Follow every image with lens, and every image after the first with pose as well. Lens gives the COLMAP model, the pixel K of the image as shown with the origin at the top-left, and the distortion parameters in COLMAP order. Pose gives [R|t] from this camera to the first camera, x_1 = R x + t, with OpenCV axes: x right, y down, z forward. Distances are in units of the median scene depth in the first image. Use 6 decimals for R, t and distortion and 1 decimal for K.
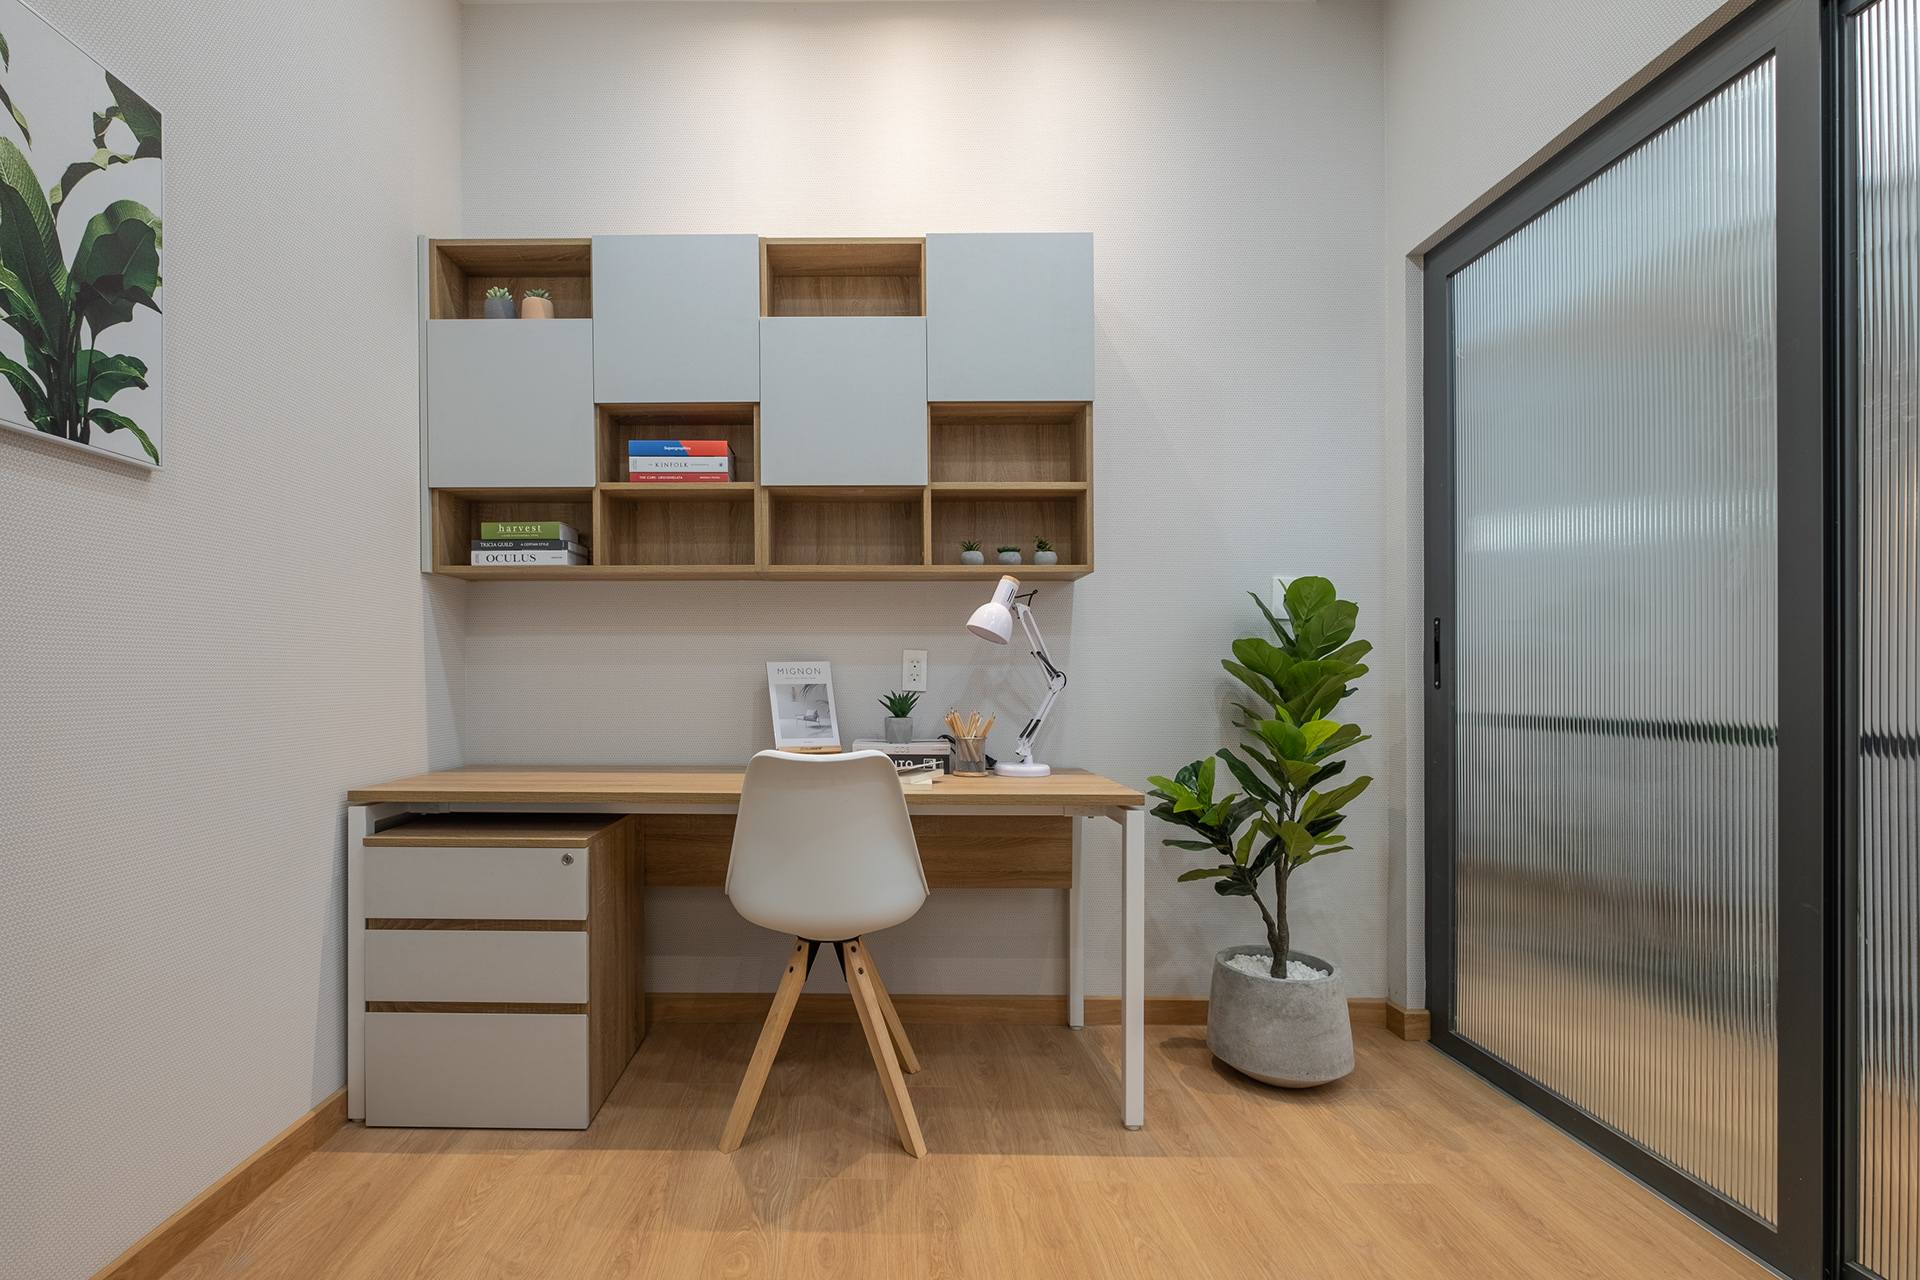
lens RADIAL K [[869.1, 0, 951.0], [0, 869.1, 671.5], [0, 0, 1]] dist [0.003630, 0.000333]
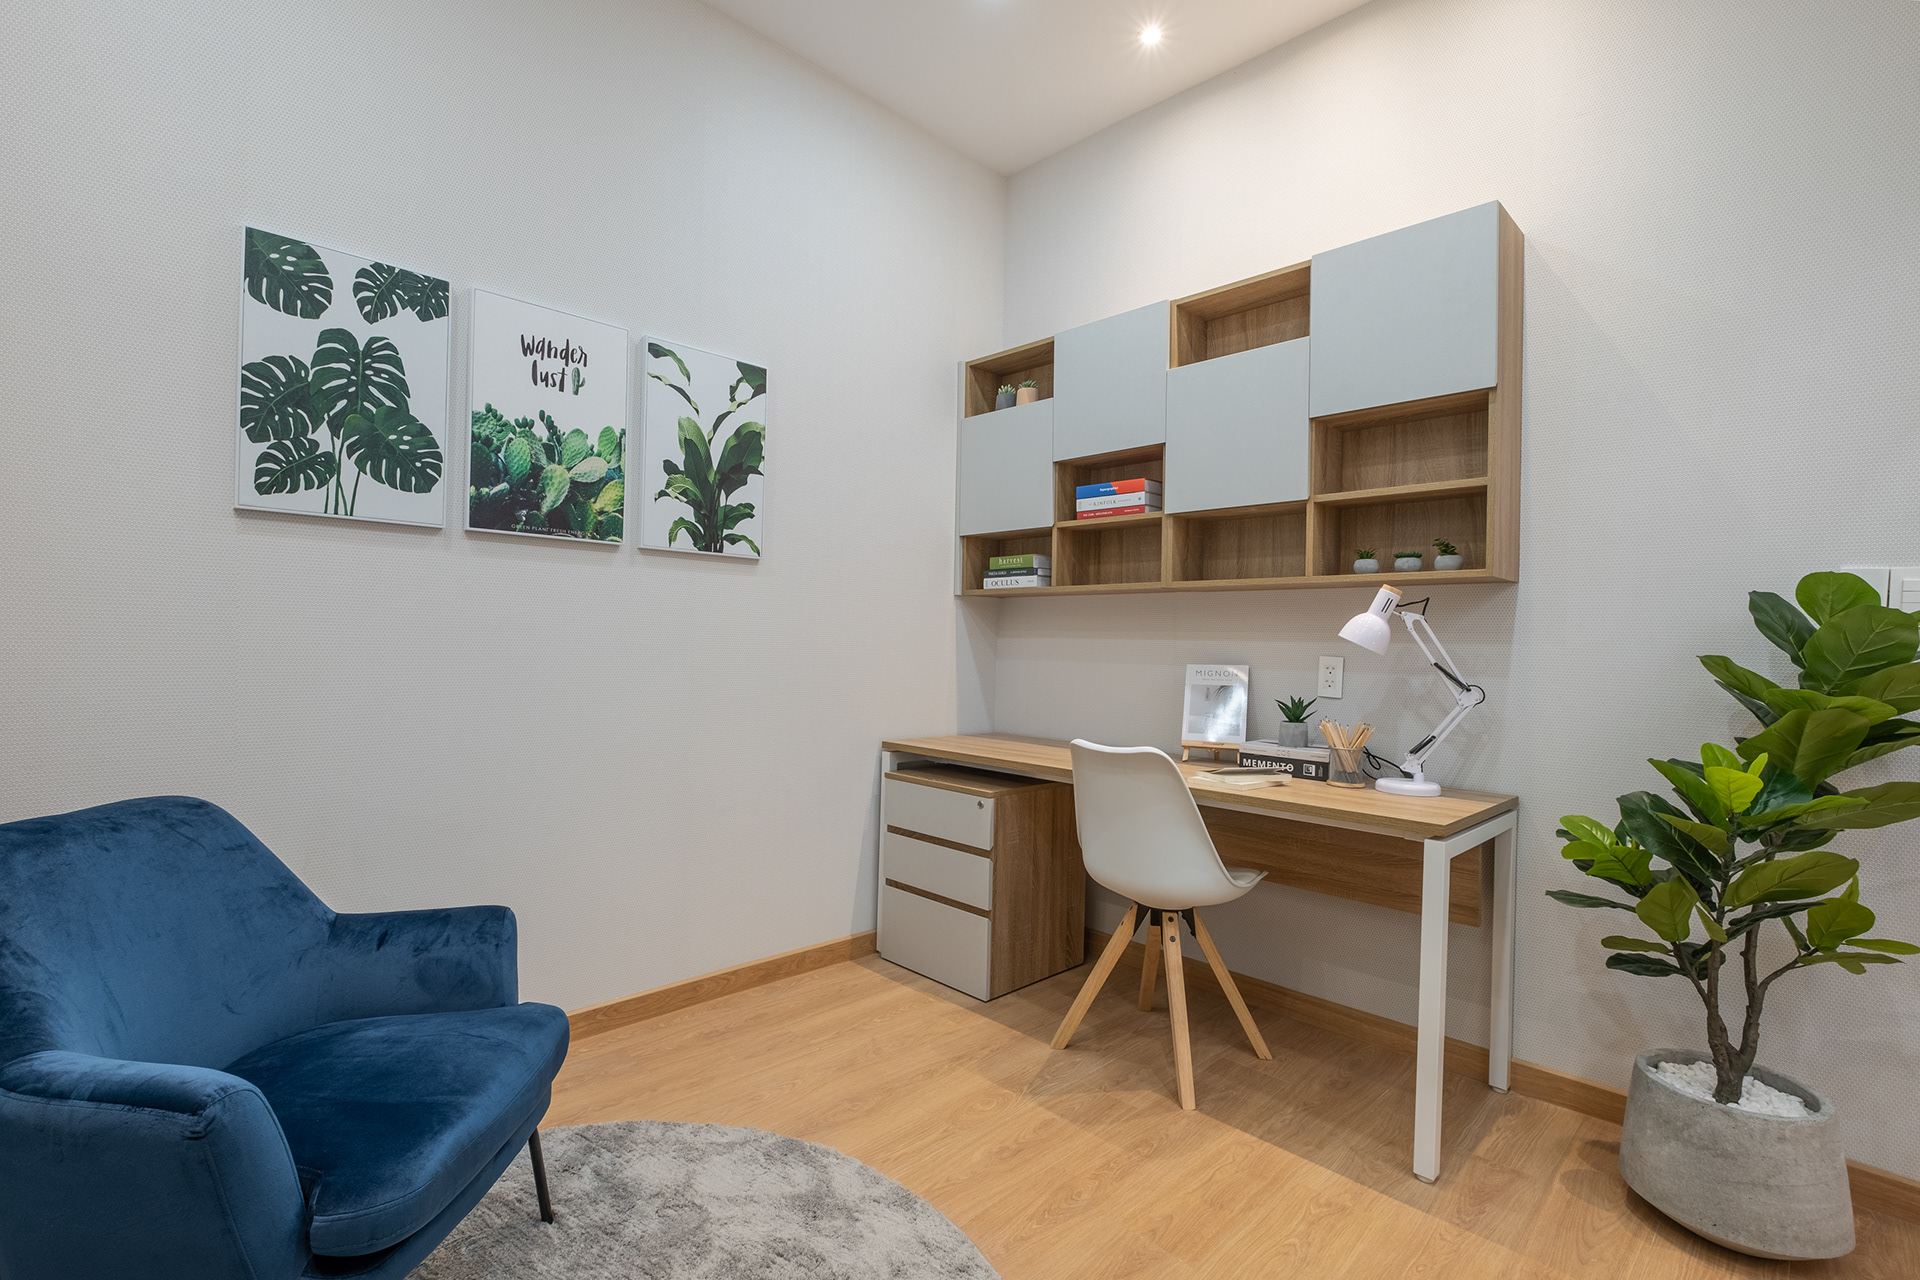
lens RADIAL K [[869.1, 0, 961.6], [0, 869.1, 644.7], [0, 0, 1]] dist [0.003630, 0.000333]
pose [[0.719689, 0.015576, -0.694122, 0.434140], [-0.024064, 0.999707, -0.002518, -0.031930], [0.693879, 0.018515, 0.719853, -0.027309]]
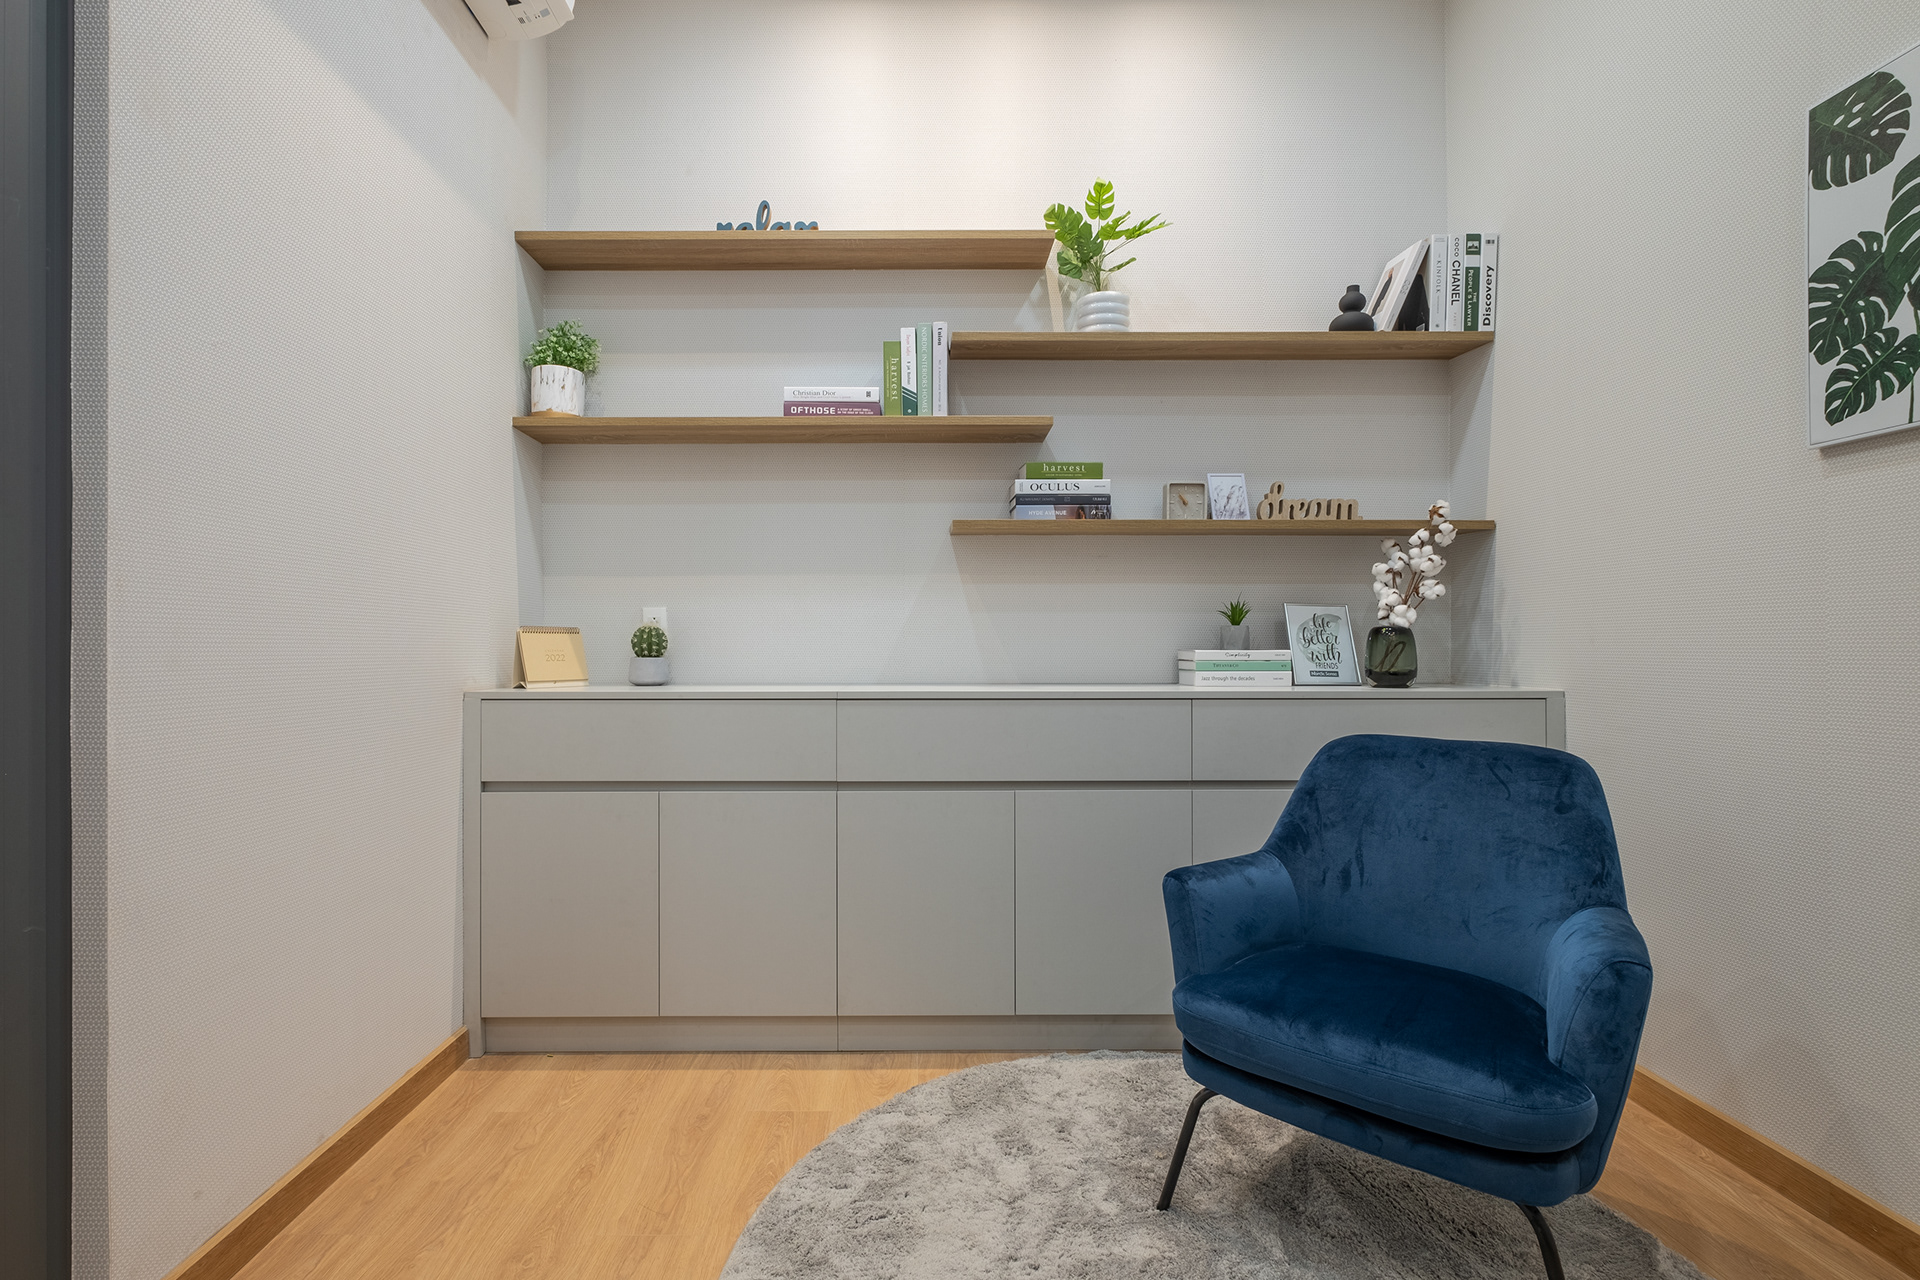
lens RADIAL K [[869.1, 0, 956.8], [0, 869.1, 646.3], [0, 0, 1]] dist [0.003630, 0.000333]
pose [[-0.998711, 0.006074, -0.050386, -0.288389], [0.005381, 0.999889, 0.013885, 0.026198], [0.050465, 0.013596, -0.998633, 1.547008]]
